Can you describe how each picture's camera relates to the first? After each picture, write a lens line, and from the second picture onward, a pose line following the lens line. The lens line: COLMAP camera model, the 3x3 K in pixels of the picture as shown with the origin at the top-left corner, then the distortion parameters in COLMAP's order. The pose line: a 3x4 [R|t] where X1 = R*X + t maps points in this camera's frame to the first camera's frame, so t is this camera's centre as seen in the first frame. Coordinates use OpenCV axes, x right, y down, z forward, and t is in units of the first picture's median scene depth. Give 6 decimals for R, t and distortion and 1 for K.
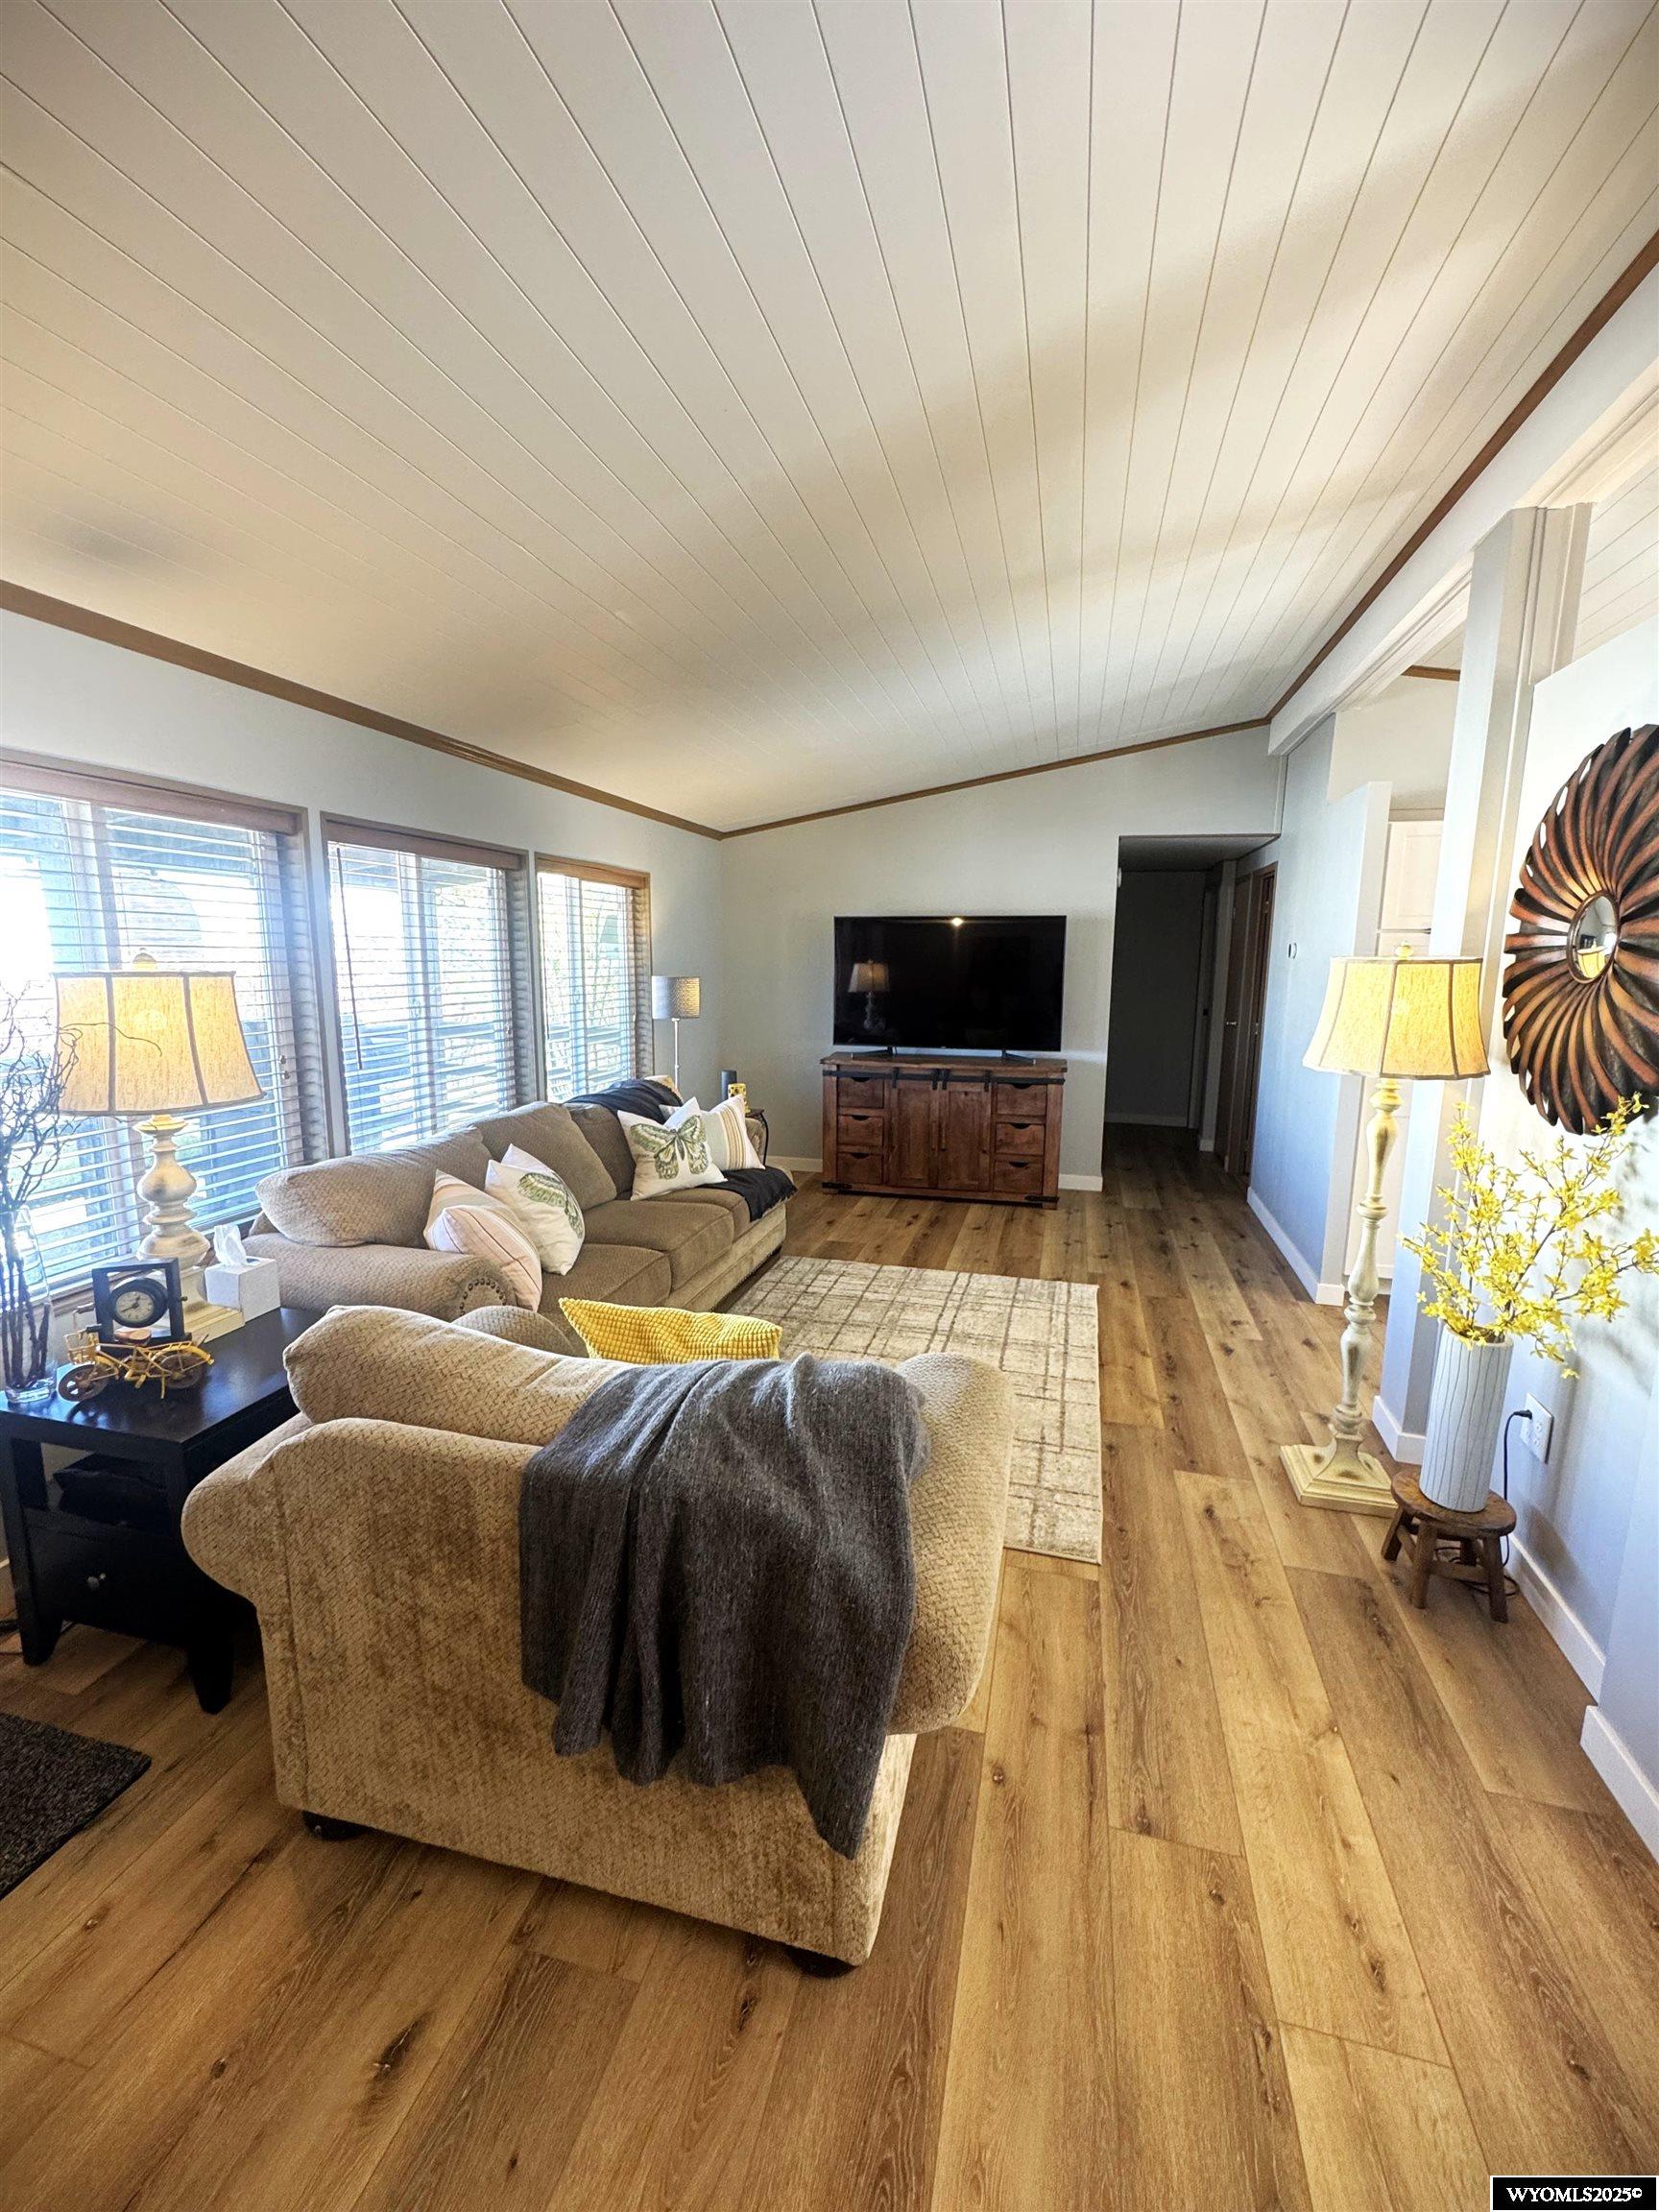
lens RADIAL K [[886.1, 0, 830.3], [0, 886.1, 1106.9], [0, 0, 1]] dist [-0.004344, 0.000312]
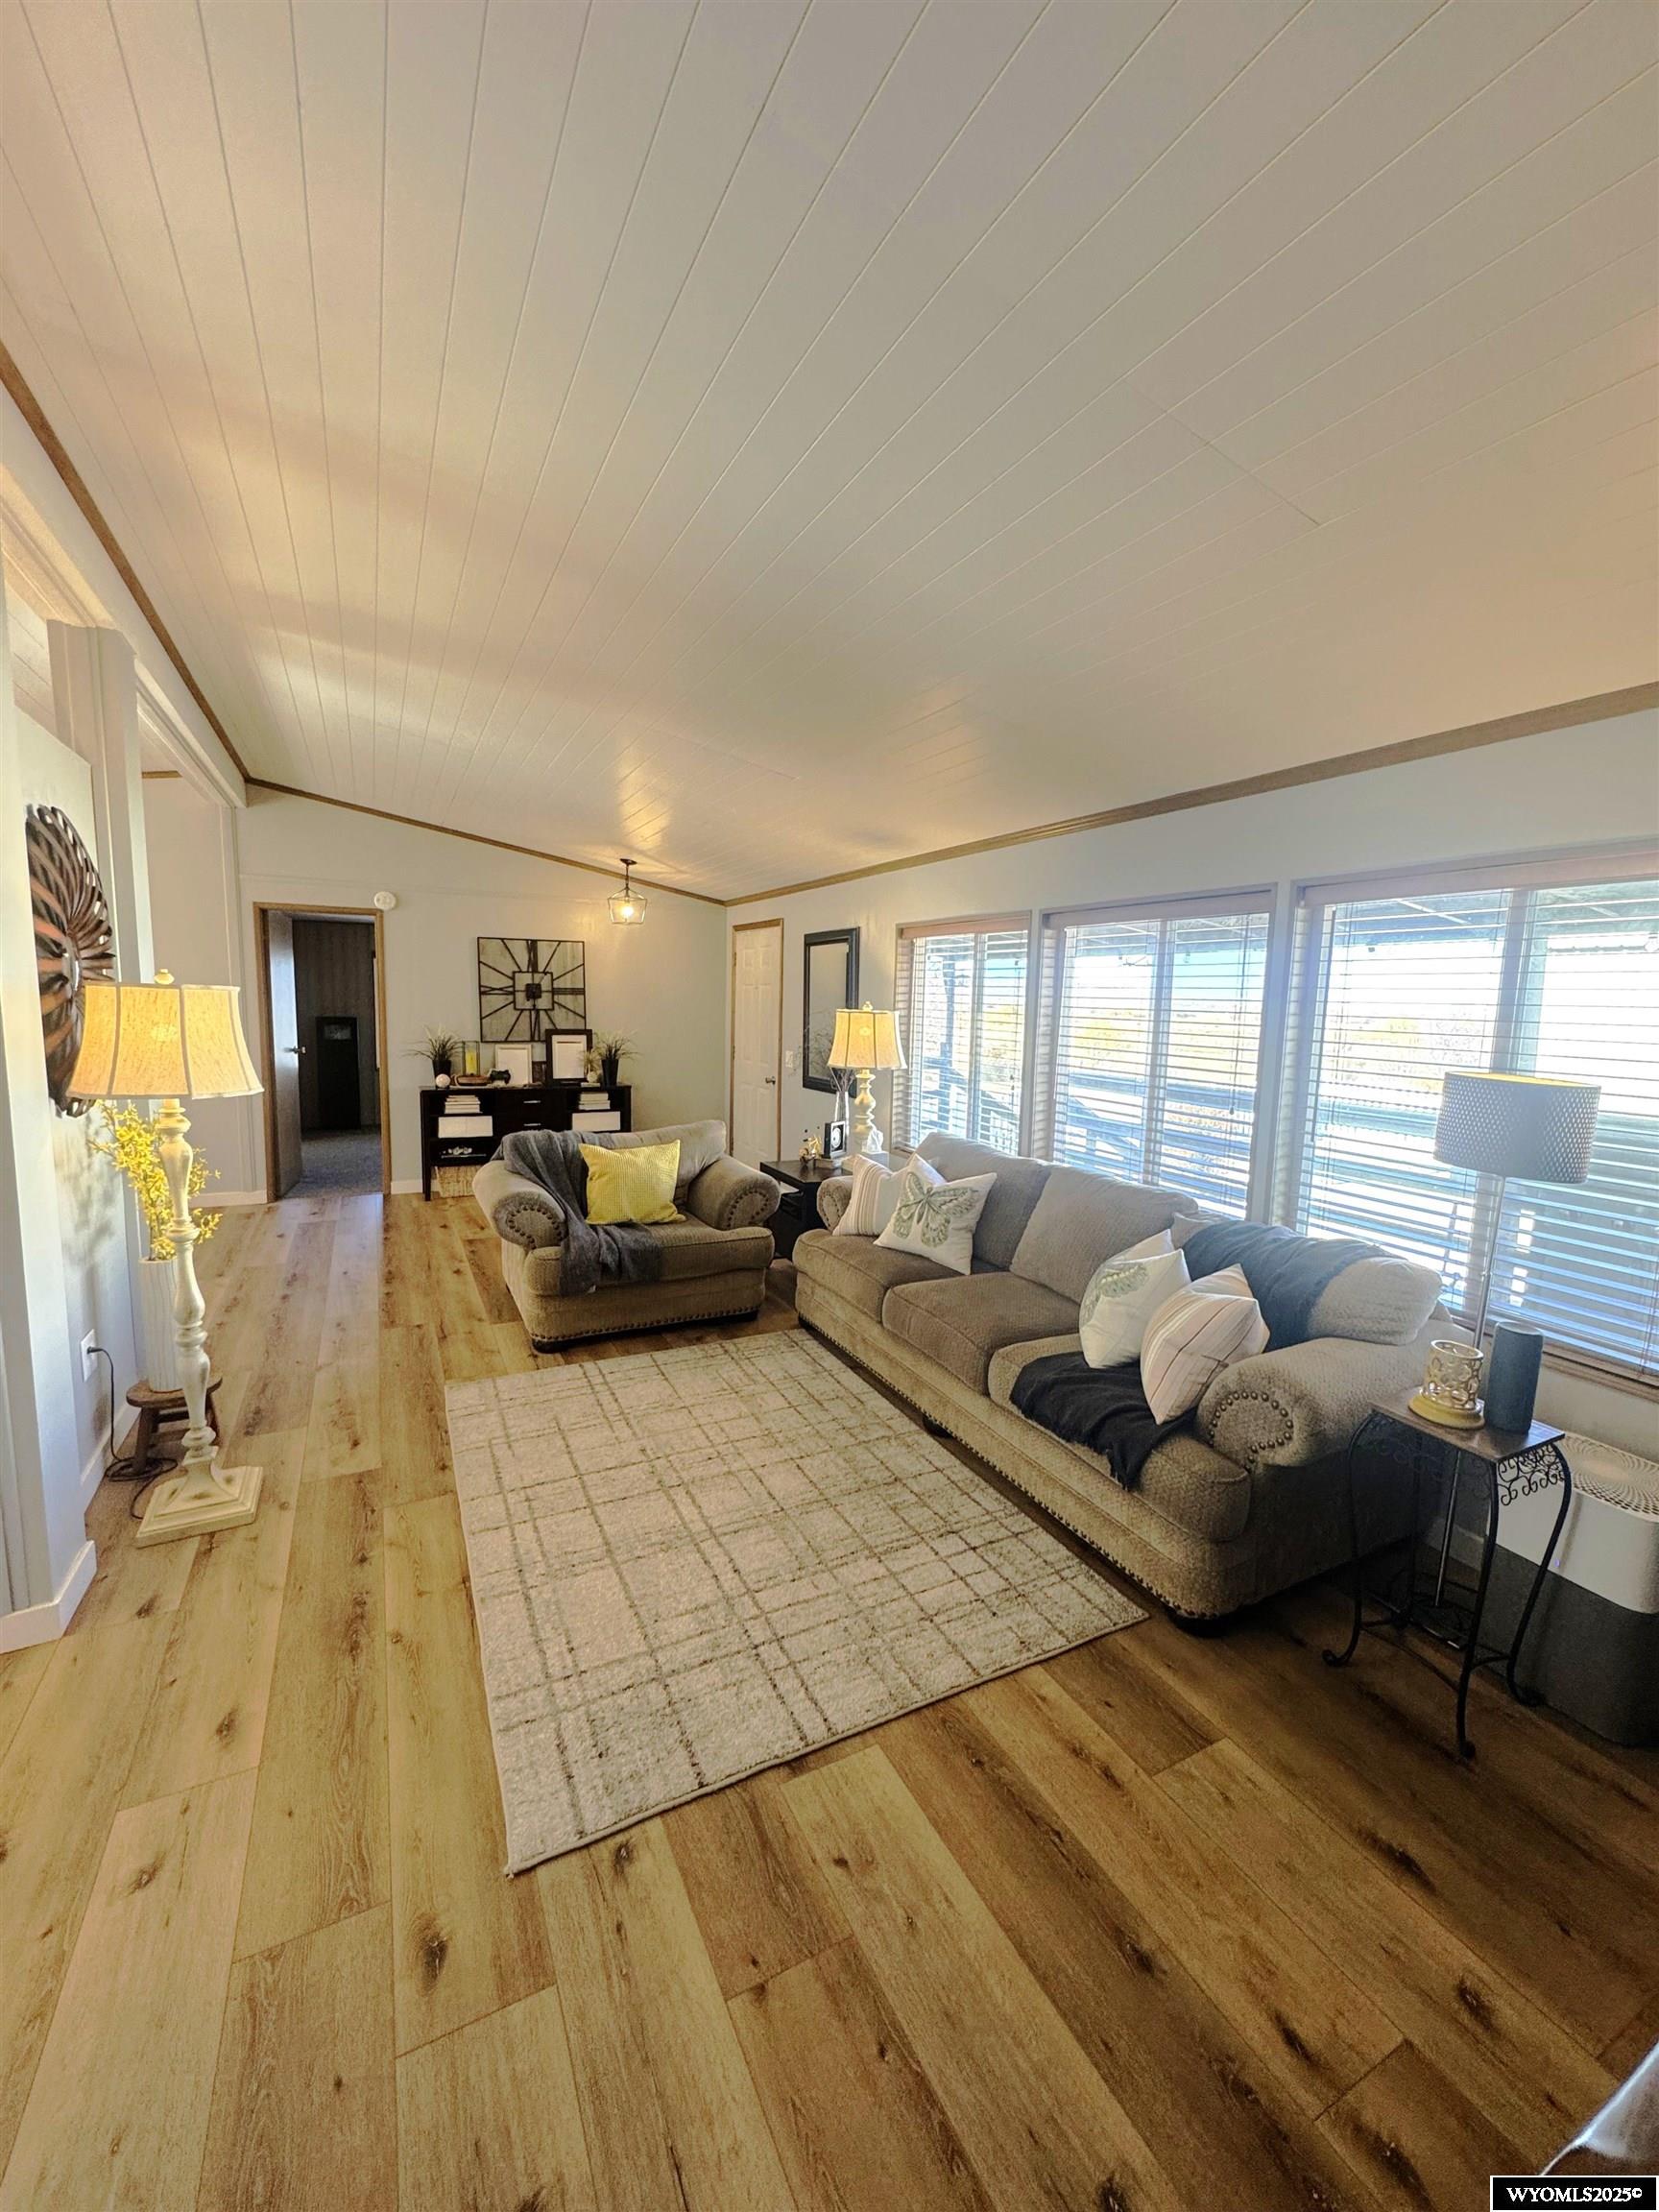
lens RADIAL K [[886.1, 0, 830.8], [0, 886.1, 1105.3], [0, 0, 1]] dist [-0.004344, 0.000312]
pose [[-0.735084, 0.051401, -0.676024, 0.489702], [-0.151434, 0.959482, 0.237617, -0.243412], [0.660847, 0.277041, -0.697516, 1.411039]]
